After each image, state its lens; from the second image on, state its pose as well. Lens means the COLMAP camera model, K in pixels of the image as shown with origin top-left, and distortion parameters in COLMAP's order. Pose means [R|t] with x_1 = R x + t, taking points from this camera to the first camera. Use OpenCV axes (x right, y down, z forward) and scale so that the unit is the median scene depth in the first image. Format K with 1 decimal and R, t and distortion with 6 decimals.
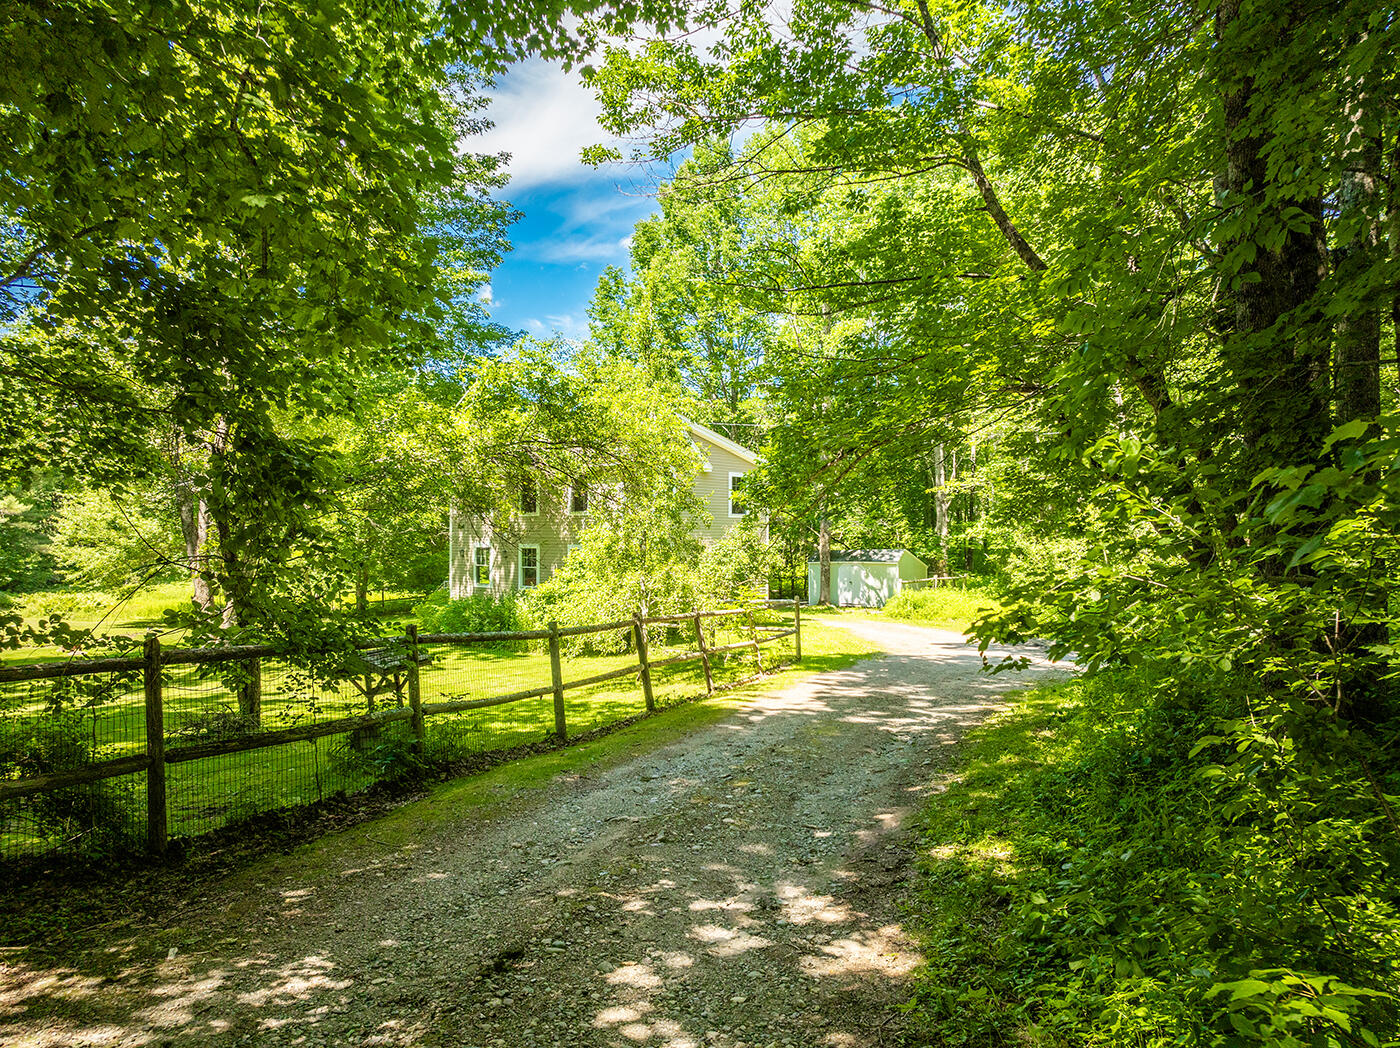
lens RADIAL K [[996.4, 0, 700.0], [0, 996.4, 524.0], [0, 0, 1]] dist [-0.020301, 0.004451]
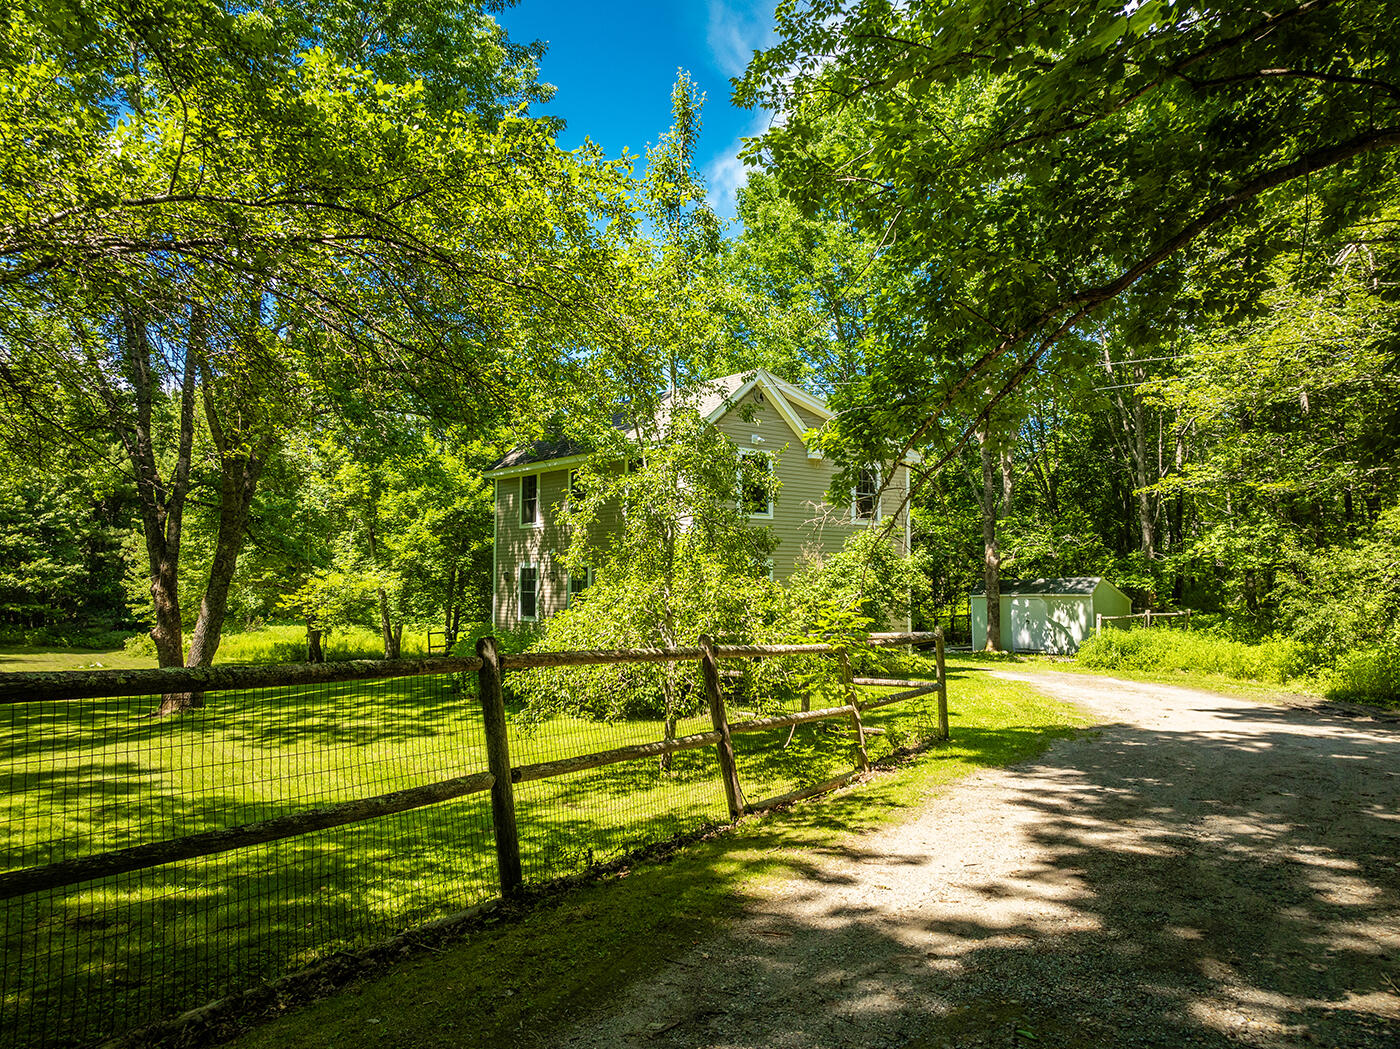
lens RADIAL K [[976.2, 0, 700.0], [0, 976.2, 524.5], [0, 0, 1]] dist [-0.064078, 0.000527]
pose [[0.985685, -0.011615, -0.168199, 0.041148], [0.002667, 0.998574, -0.053327, 0.032261], [0.168579, 0.052115, 0.984310, 0.311703]]
